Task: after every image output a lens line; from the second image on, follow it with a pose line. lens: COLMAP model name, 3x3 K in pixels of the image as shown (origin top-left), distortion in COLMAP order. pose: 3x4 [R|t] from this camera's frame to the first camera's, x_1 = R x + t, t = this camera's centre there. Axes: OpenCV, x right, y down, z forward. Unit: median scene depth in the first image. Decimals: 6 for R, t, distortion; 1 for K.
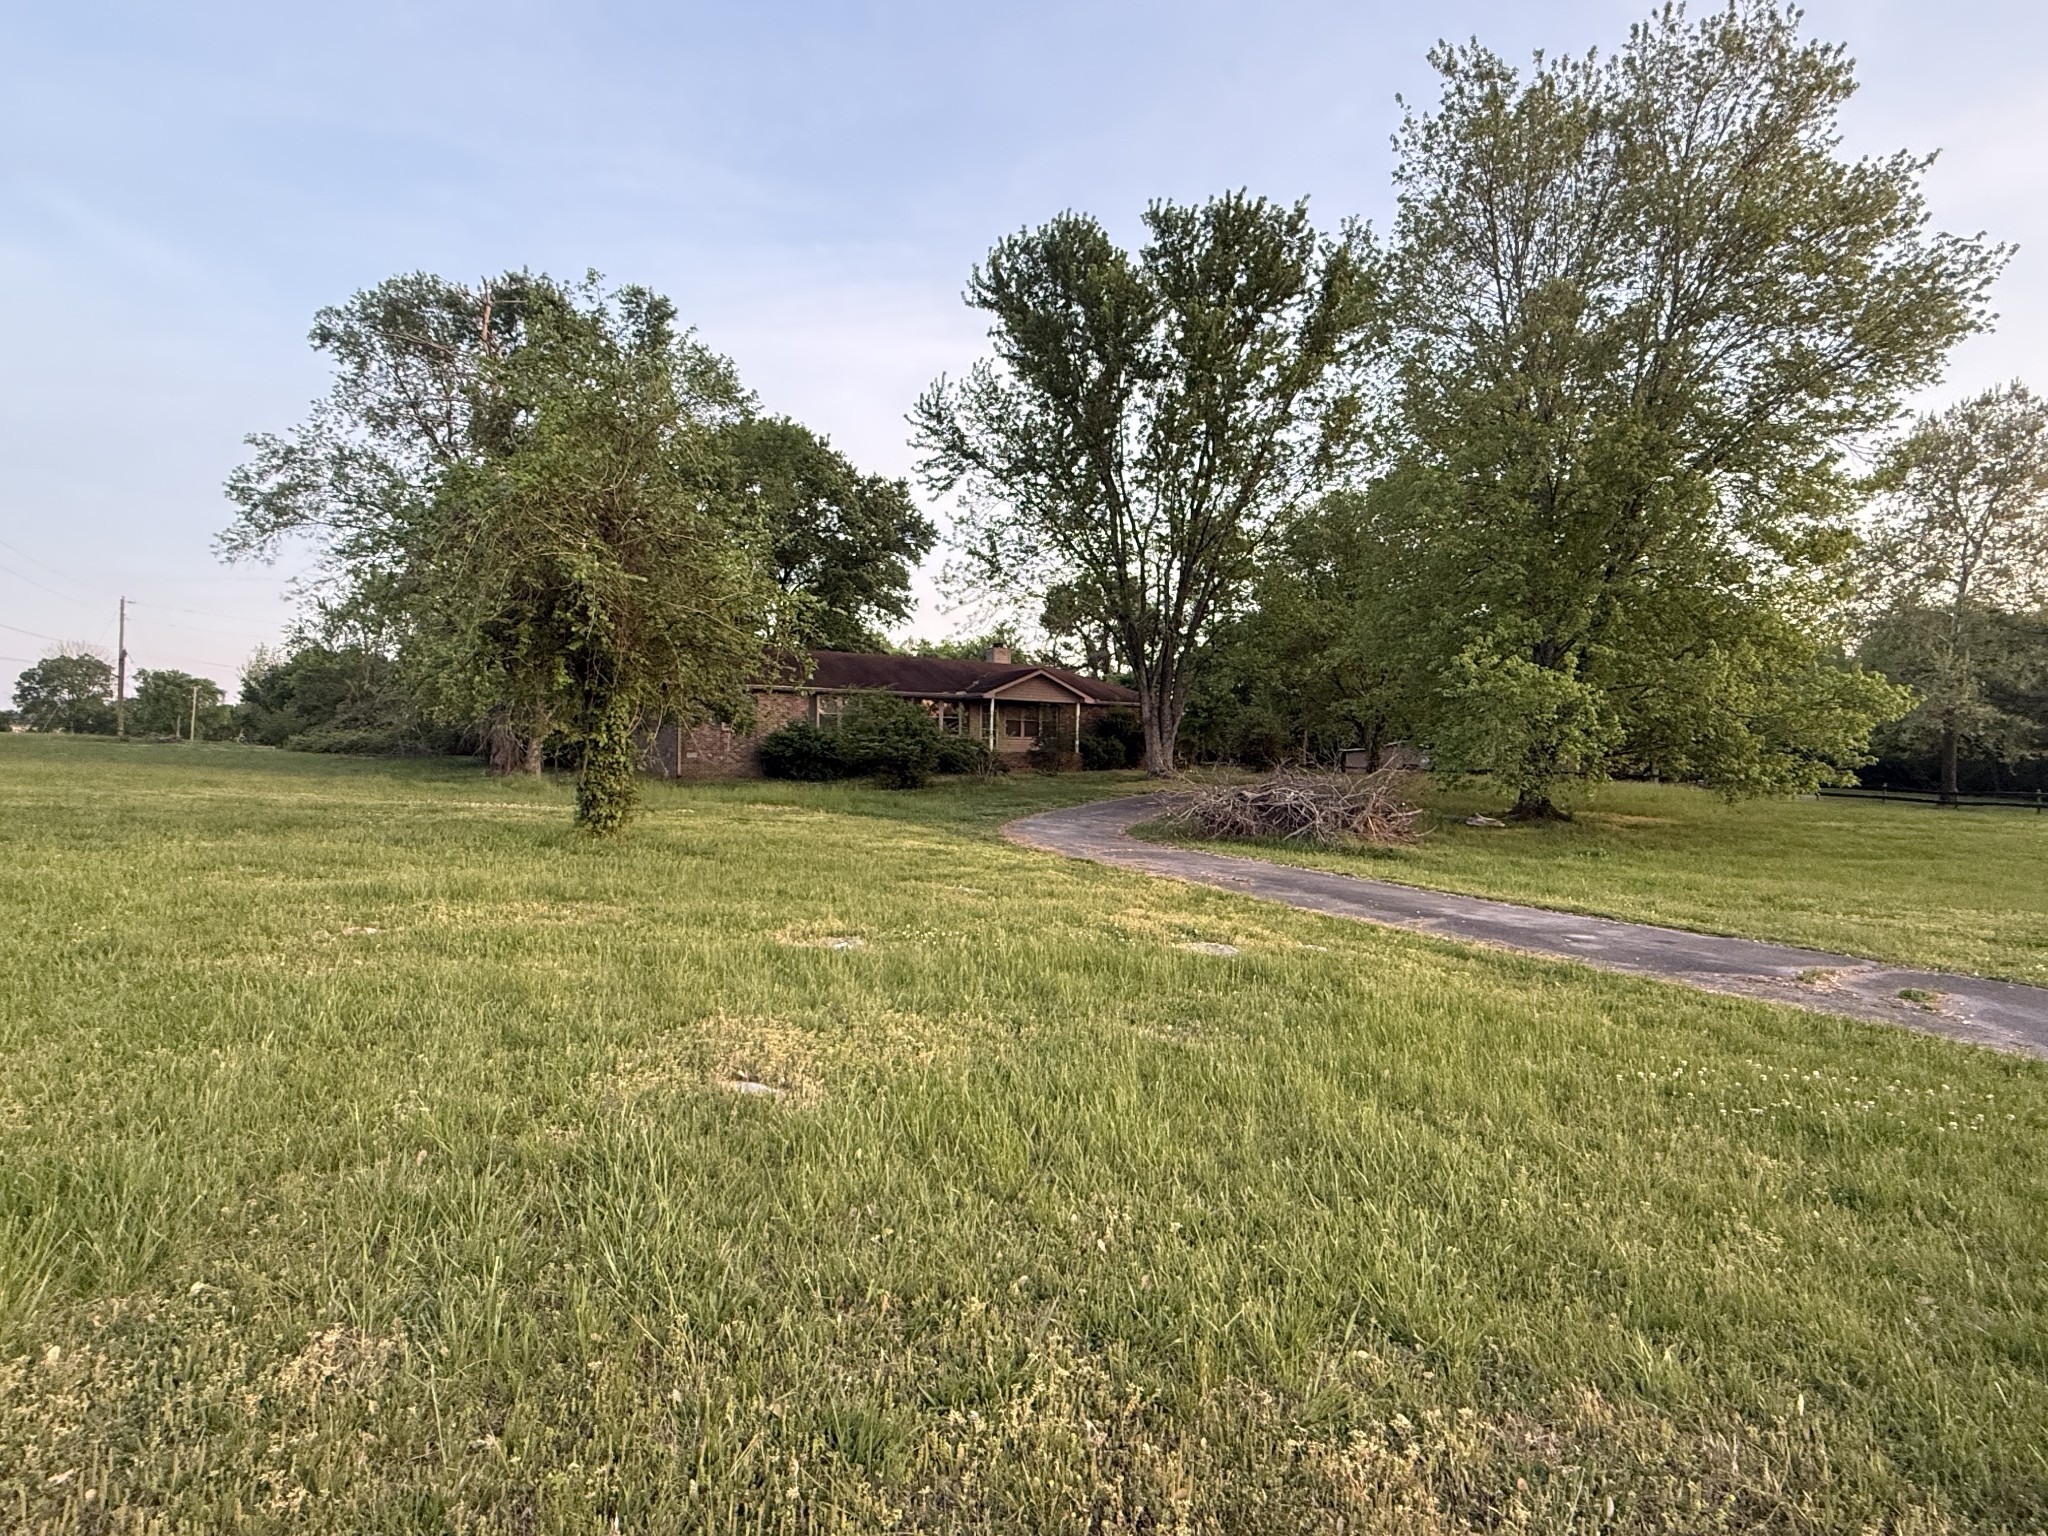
lens RADIAL K [[1070.3, 0, 1033.7], [0, 1070.3, 789.9], [0, 0, 1]] dist [-0.015972, 0.001687]
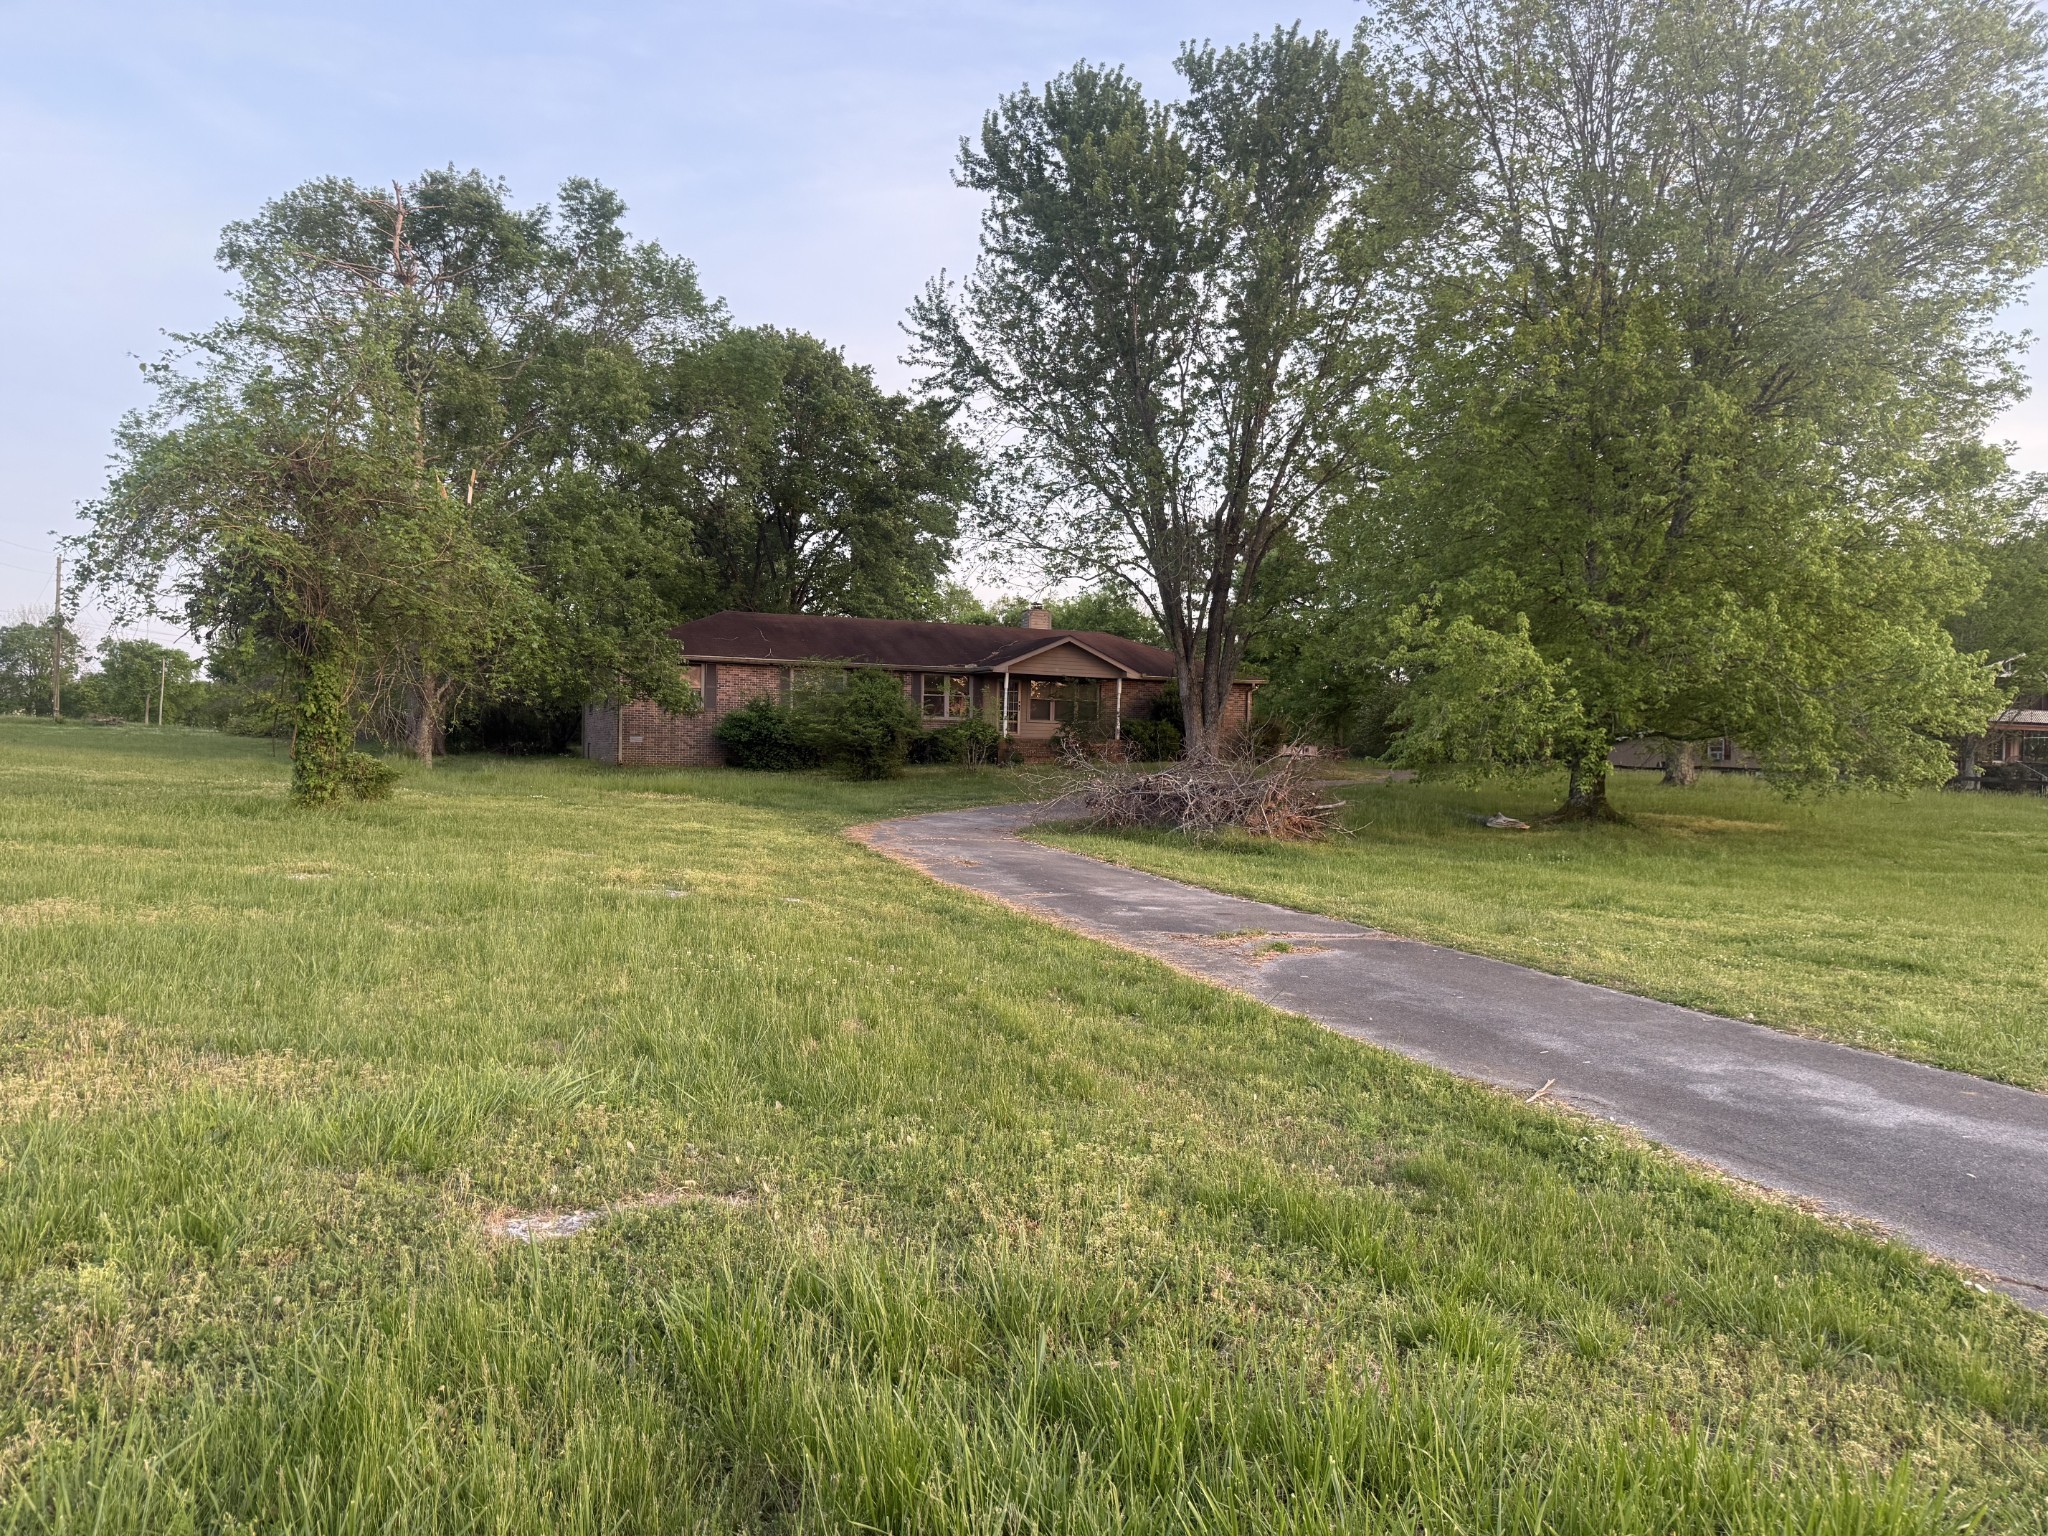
lens RADIAL K [[1427.2, 0, 1057.7], [0, 1427.2, 833.6], [0, 0, 1]] dist [0.007572, -0.026736]
pose [[0.991092, 0.014097, -0.132431, 0.154830], [-0.010775, 0.999610, 0.025763, 0.009035], [0.132743, -0.024107, 0.990857, -0.074189]]
